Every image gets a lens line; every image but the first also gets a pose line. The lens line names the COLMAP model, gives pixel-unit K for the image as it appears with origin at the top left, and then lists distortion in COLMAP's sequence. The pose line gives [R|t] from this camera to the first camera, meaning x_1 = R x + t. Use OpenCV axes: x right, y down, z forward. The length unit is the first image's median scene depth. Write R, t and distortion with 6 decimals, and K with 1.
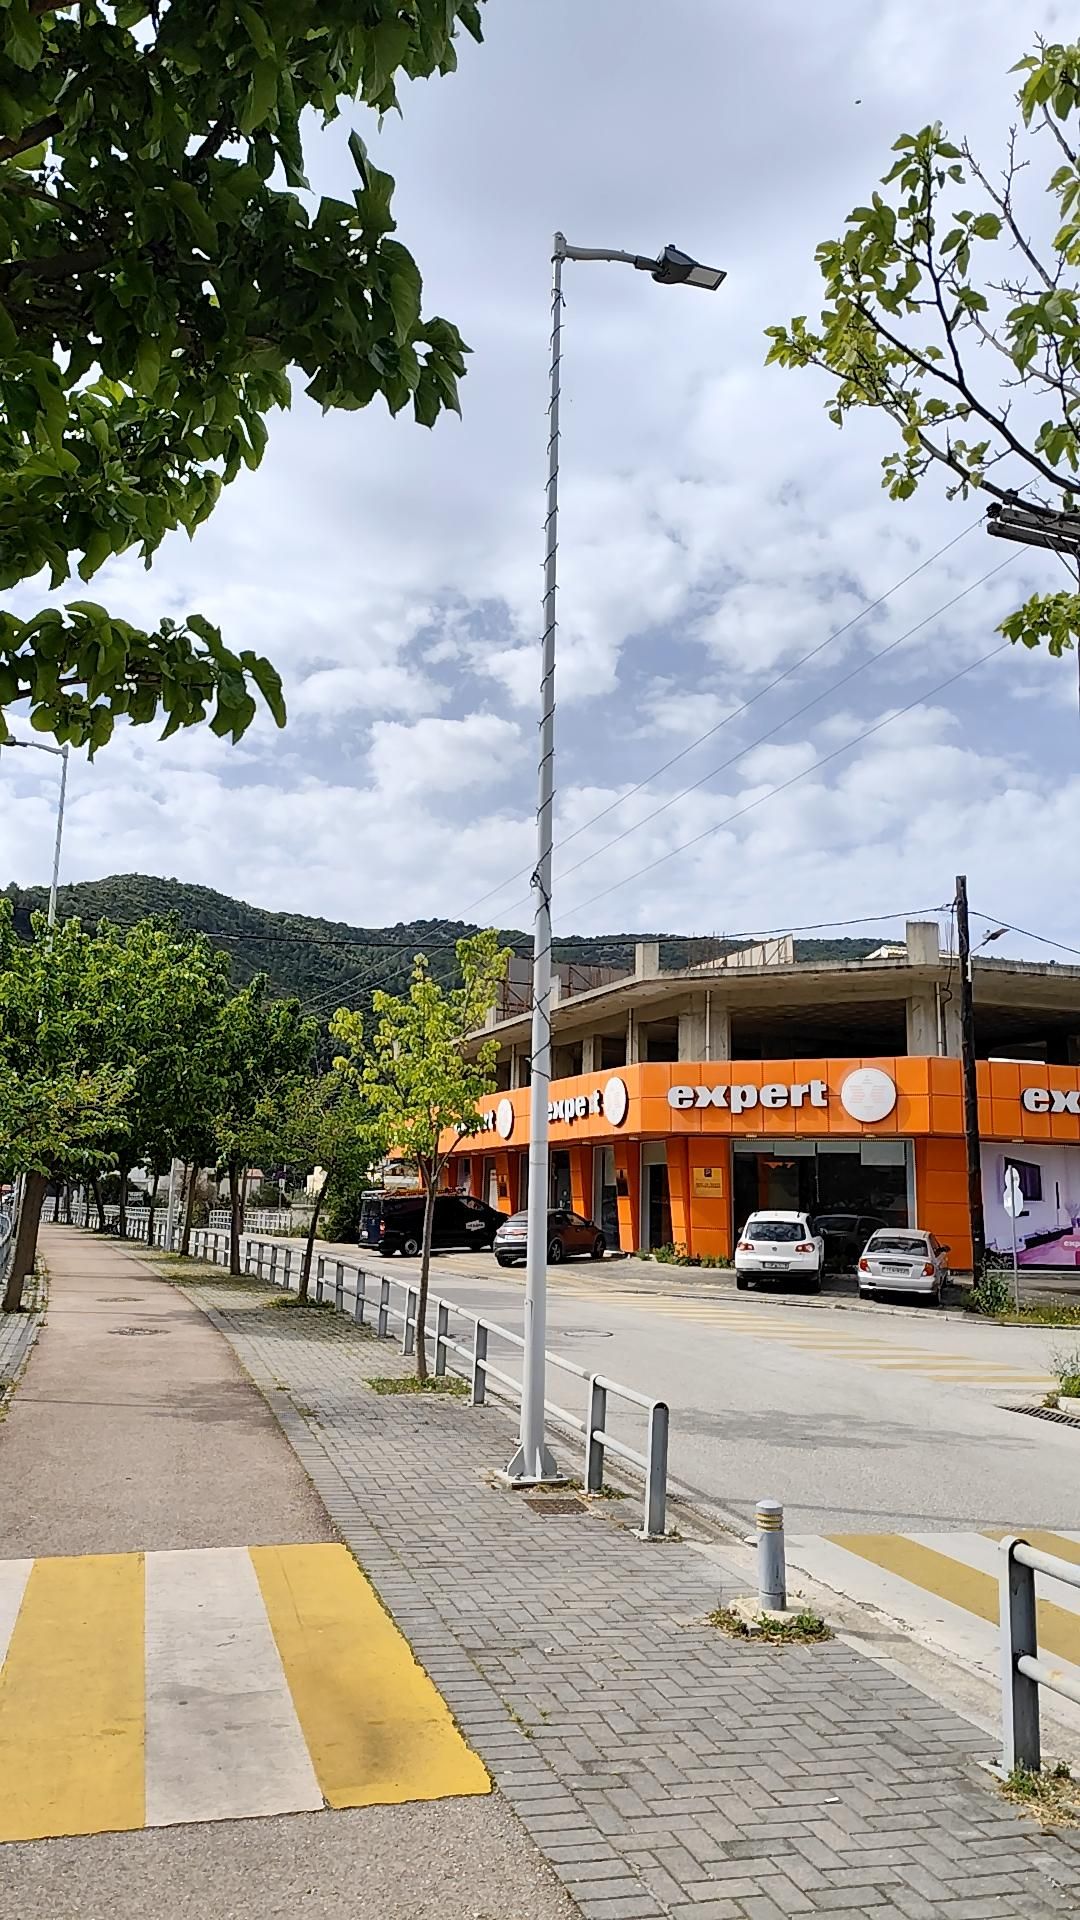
lens RADIAL K [[1299.3, 0, 541.0], [0, 1299.3, 955.9], [0, 0, 1]] dist [0.009870, 0.001086]
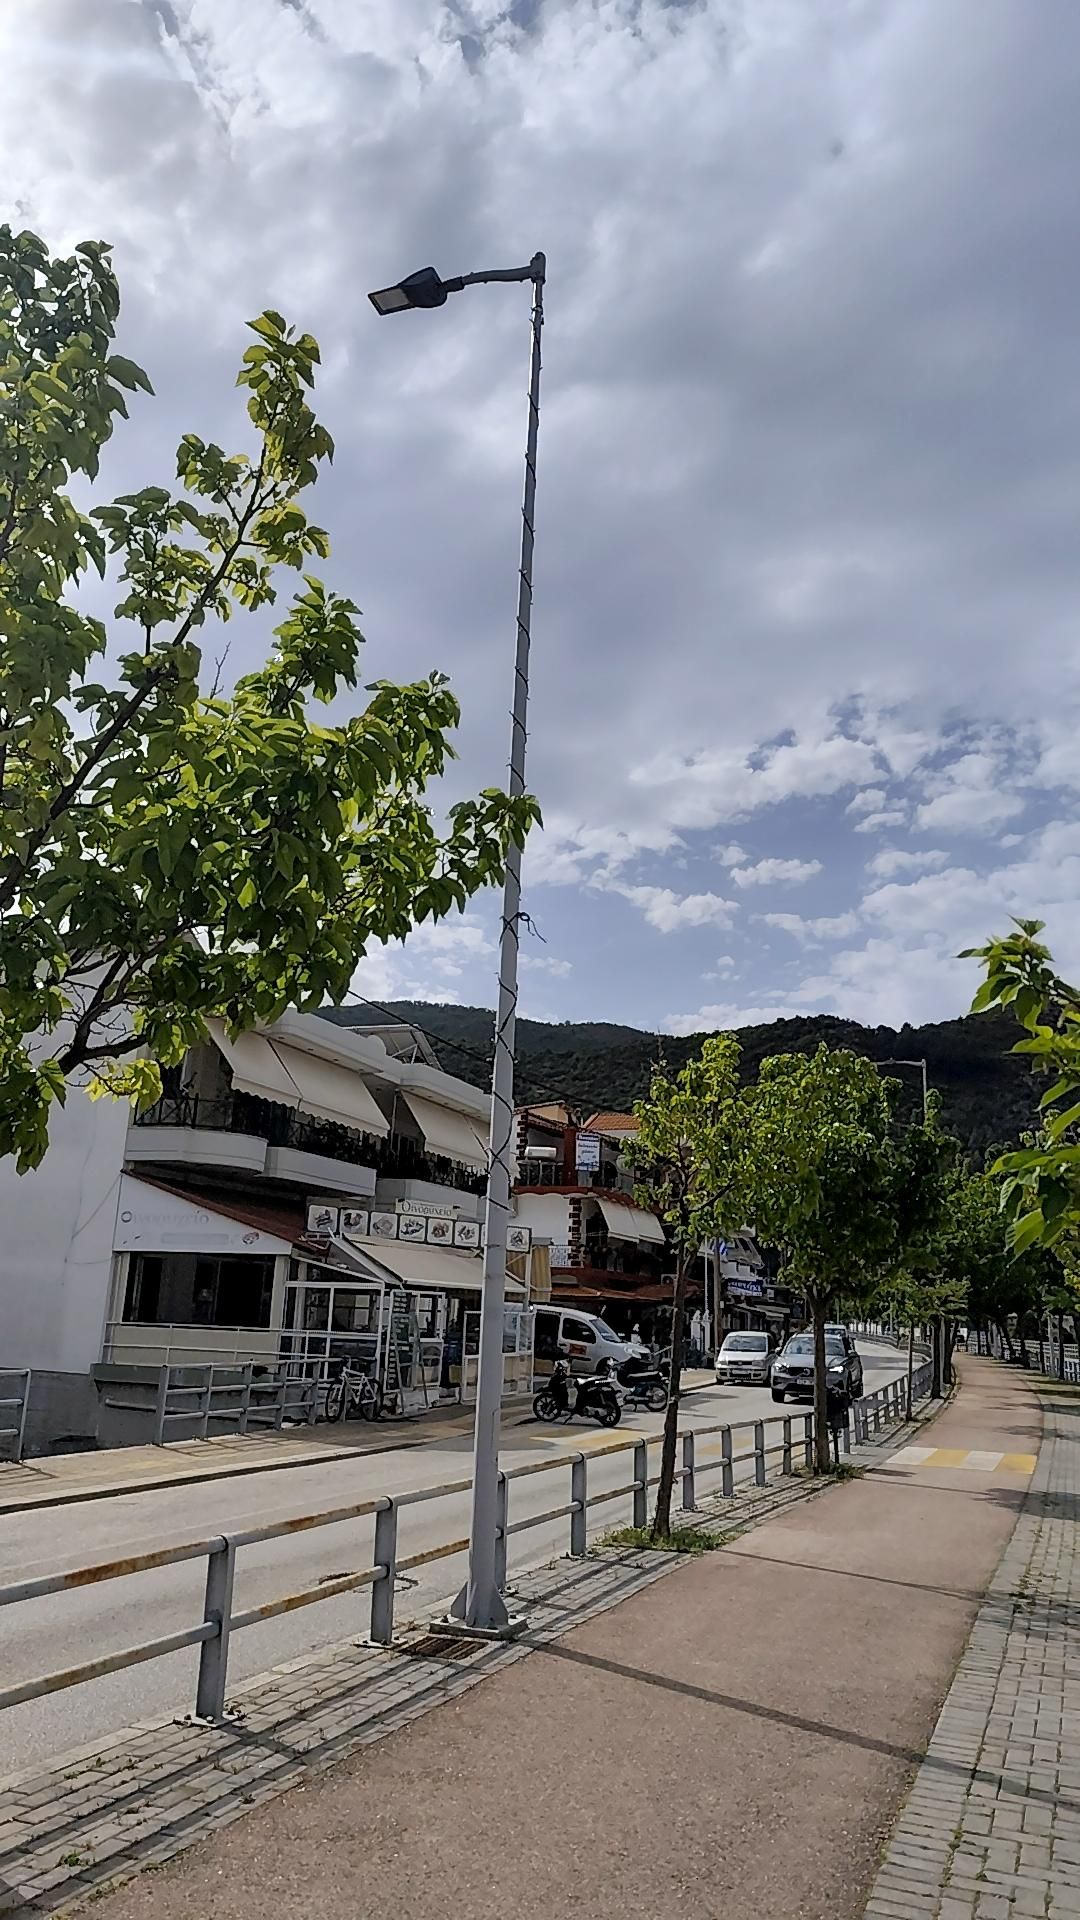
lens RADIAL K [[1299.3, 0, 535.5], [0, 1299.3, 959.4], [0, 0, 1]] dist [0.009870, 0.001086]
pose [[0.779507, -0.160946, -0.605364, 0.127331], [0.102720, 0.986189, -0.129926, -0.055201], [0.617914, 0.039095, 0.785273, -0.285341]]
